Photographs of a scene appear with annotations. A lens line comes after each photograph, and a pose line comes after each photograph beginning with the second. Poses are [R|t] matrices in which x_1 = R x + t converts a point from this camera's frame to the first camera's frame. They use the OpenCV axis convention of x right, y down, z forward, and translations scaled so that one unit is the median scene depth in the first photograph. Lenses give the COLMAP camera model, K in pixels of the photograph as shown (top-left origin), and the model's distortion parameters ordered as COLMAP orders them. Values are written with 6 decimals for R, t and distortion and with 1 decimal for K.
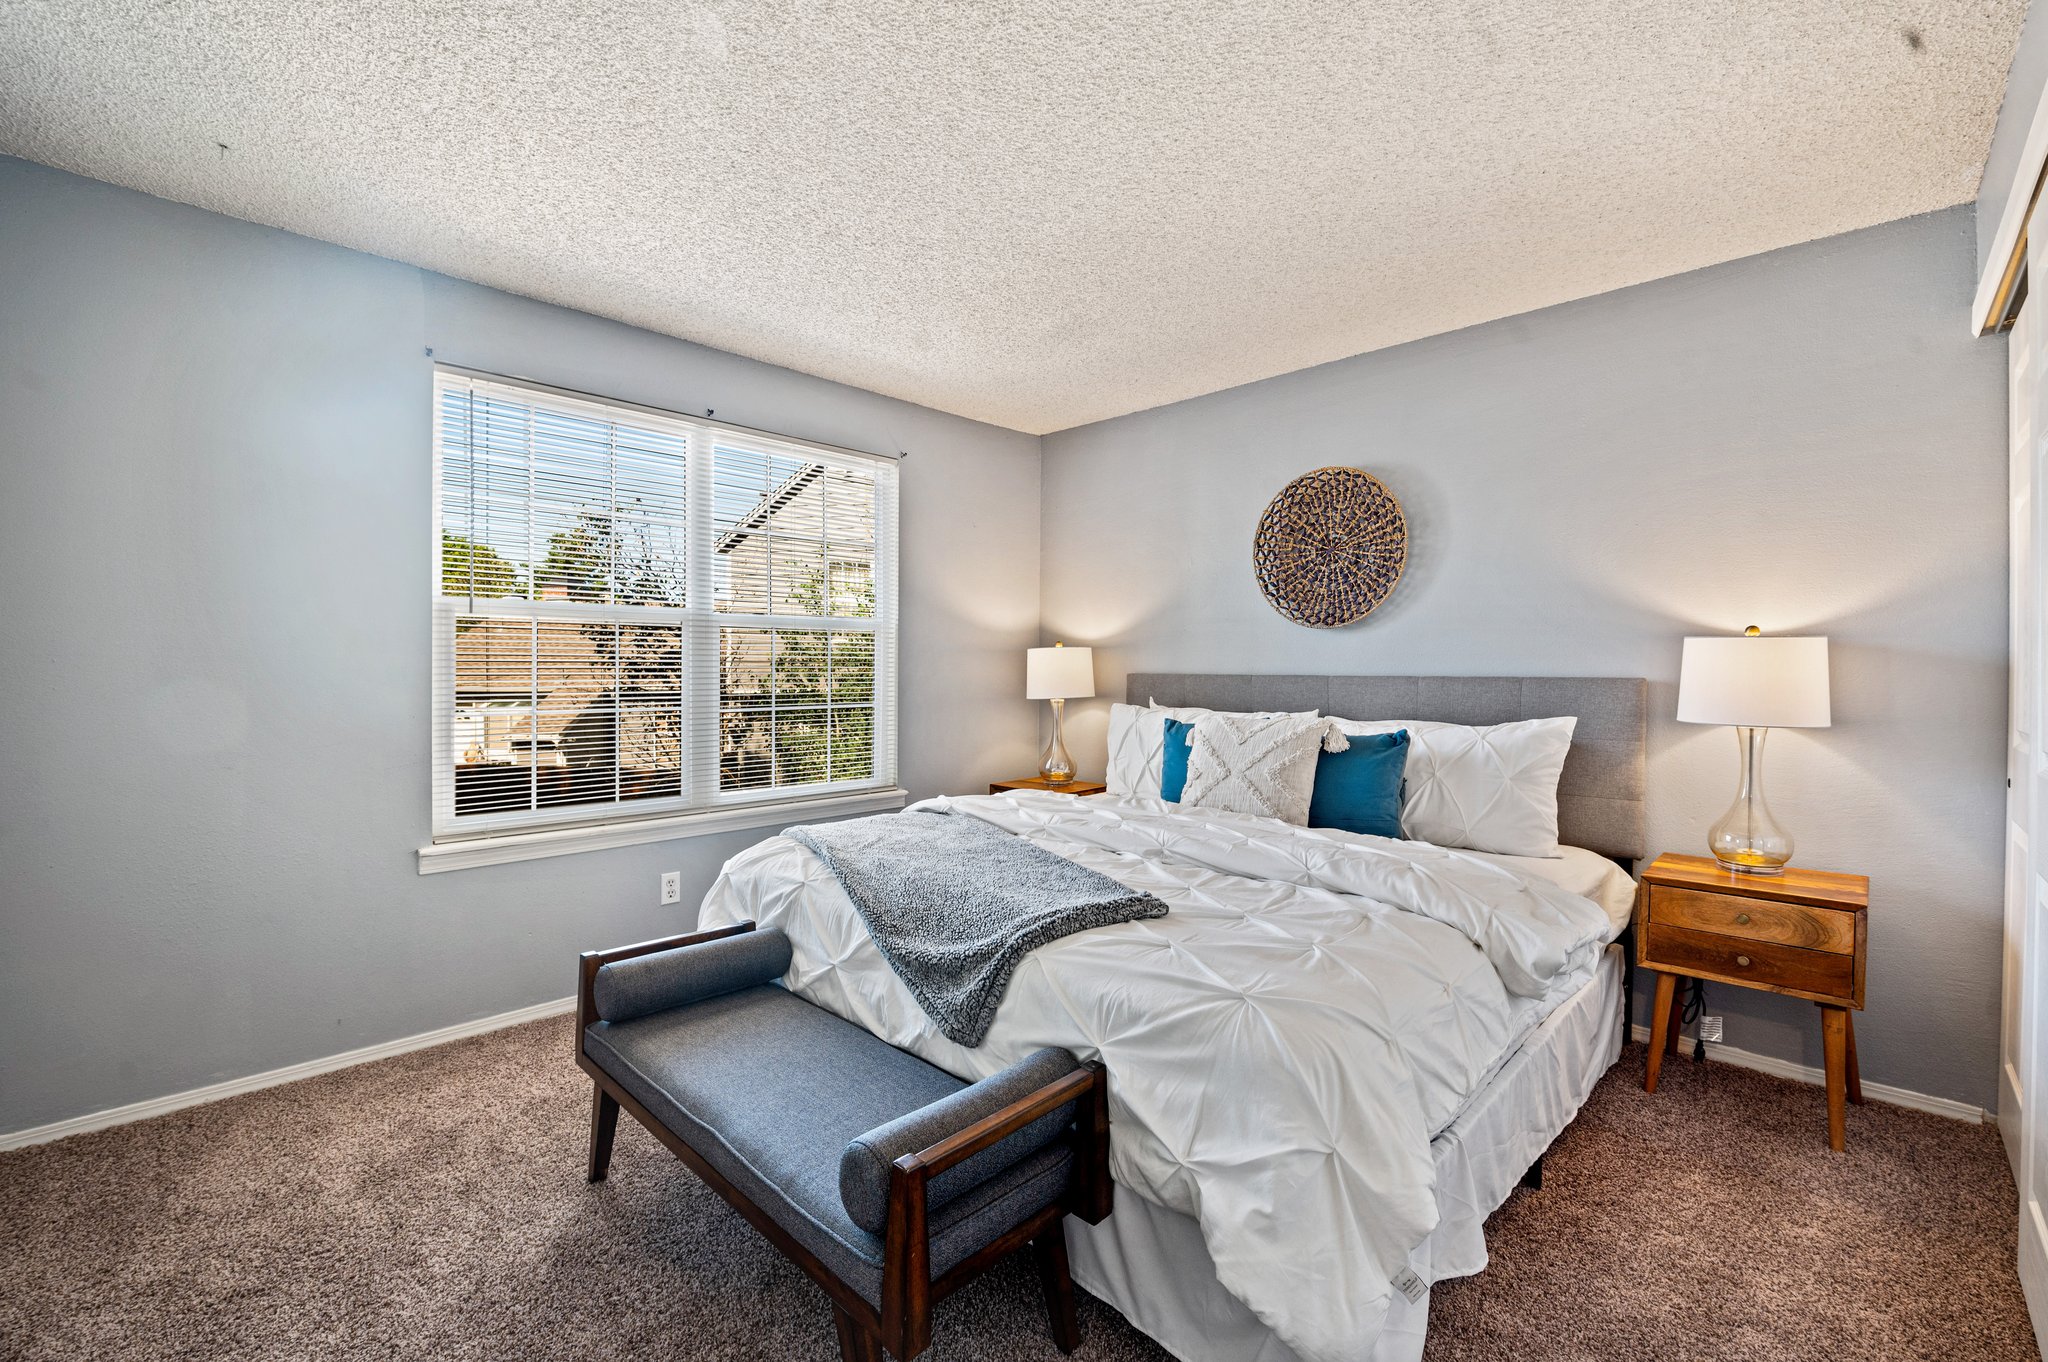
lens RADIAL K [[849.9, 0, 1021.2], [0, 849.9, 643.9], [0, 0, 1]] dist [-0.017249, -0.001000]
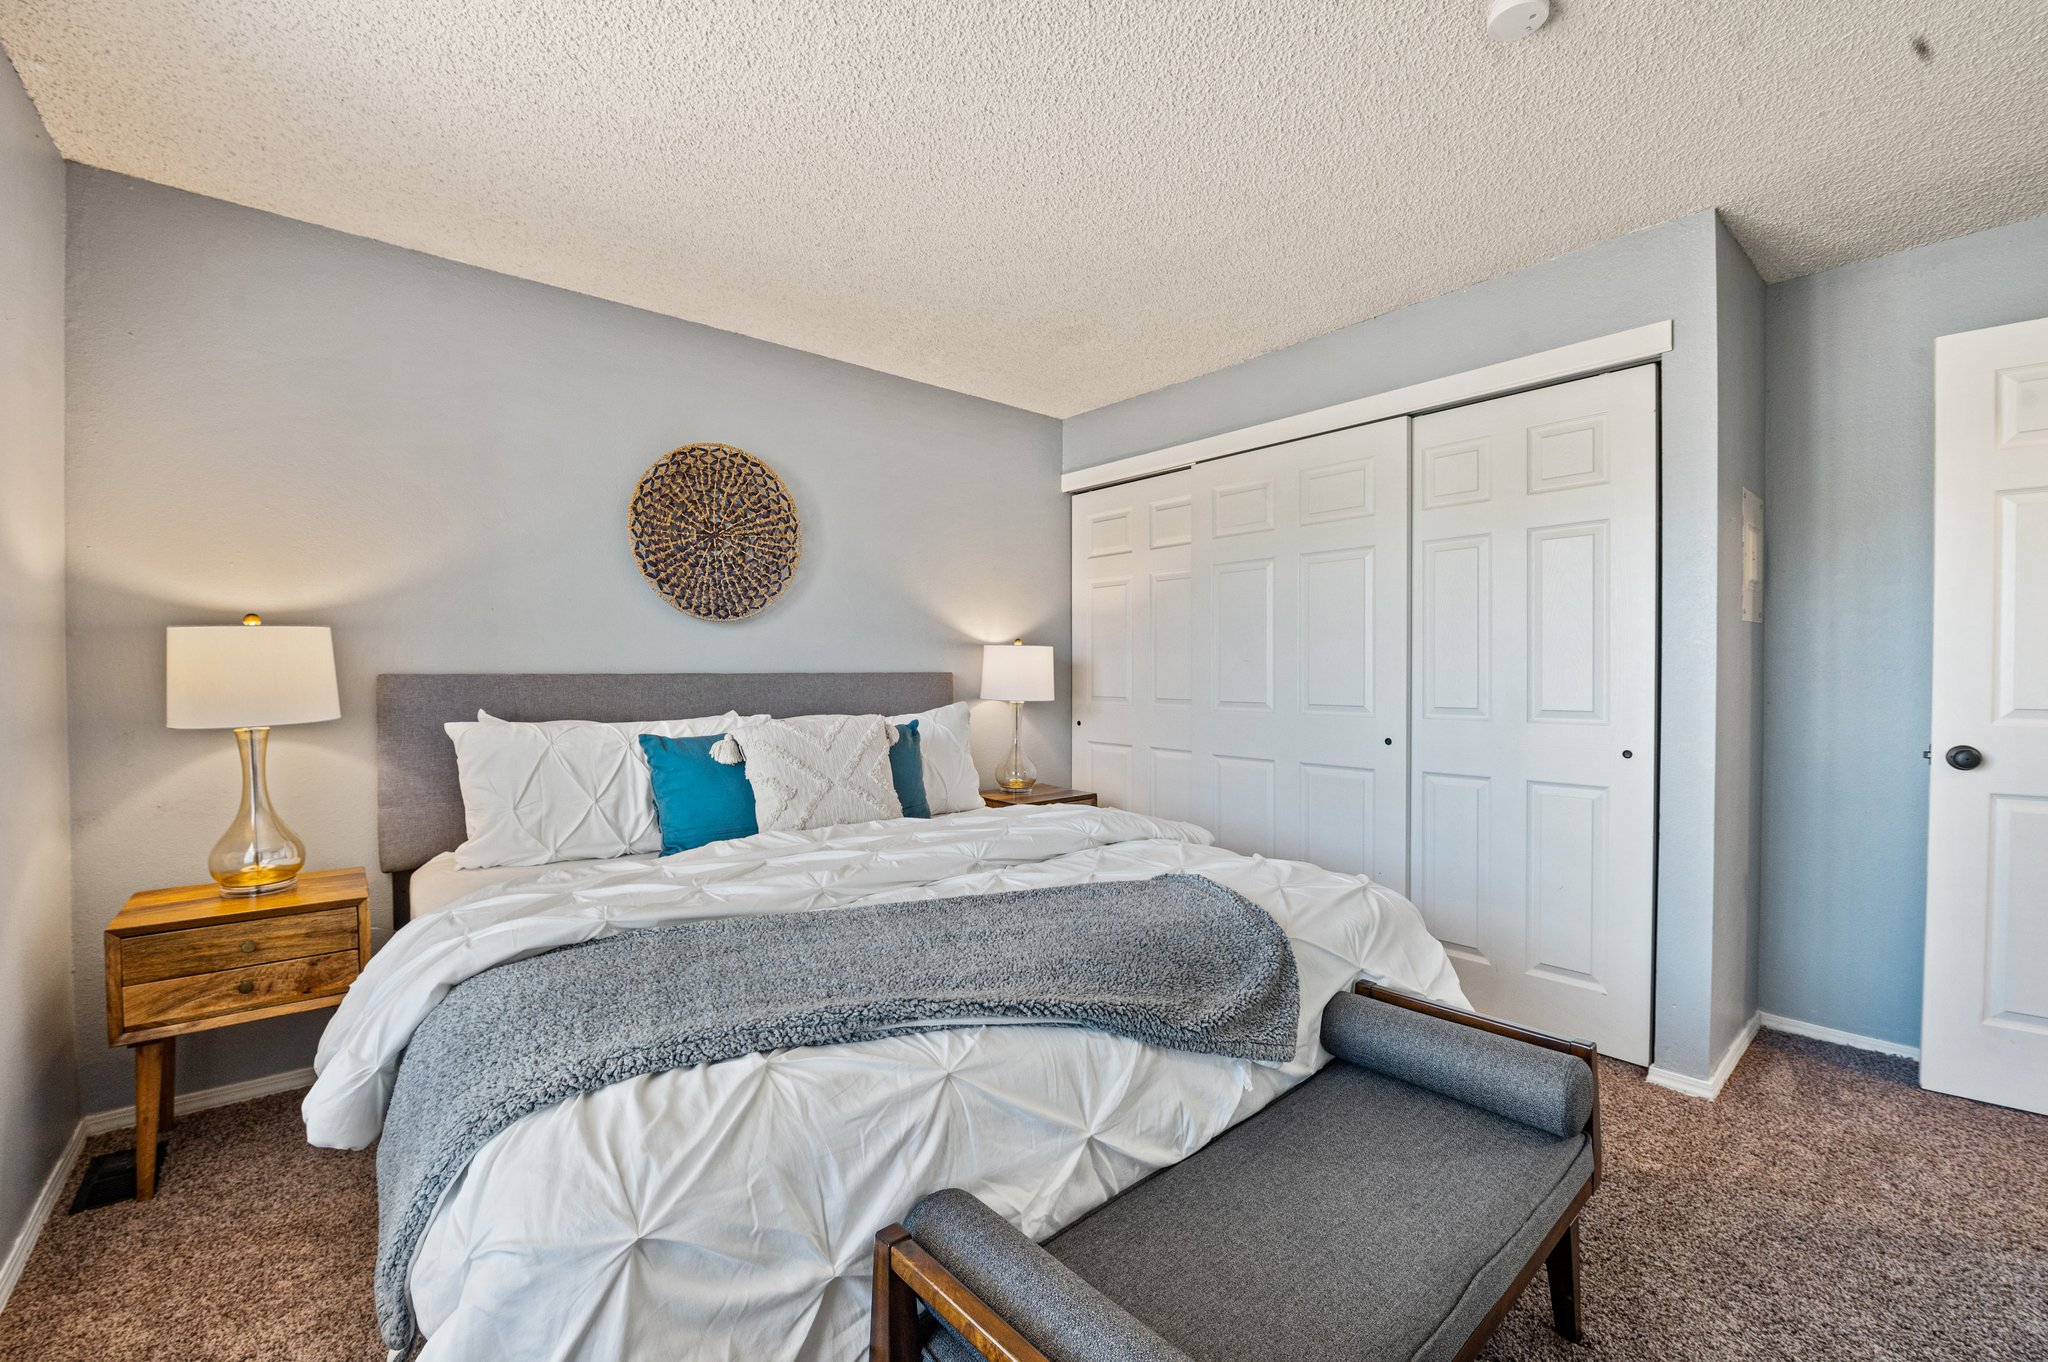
lens RADIAL K [[849.9, 0, 1021.2], [0, 849.9, 643.9], [0, 0, 1]] dist [-0.017249, -0.001000]
pose [[0.077039, 0.023336, 0.996755, -0.517569], [-0.031924, 0.999271, -0.020928, 0.014271], [-0.996517, -0.030208, 0.077728, 0.605663]]
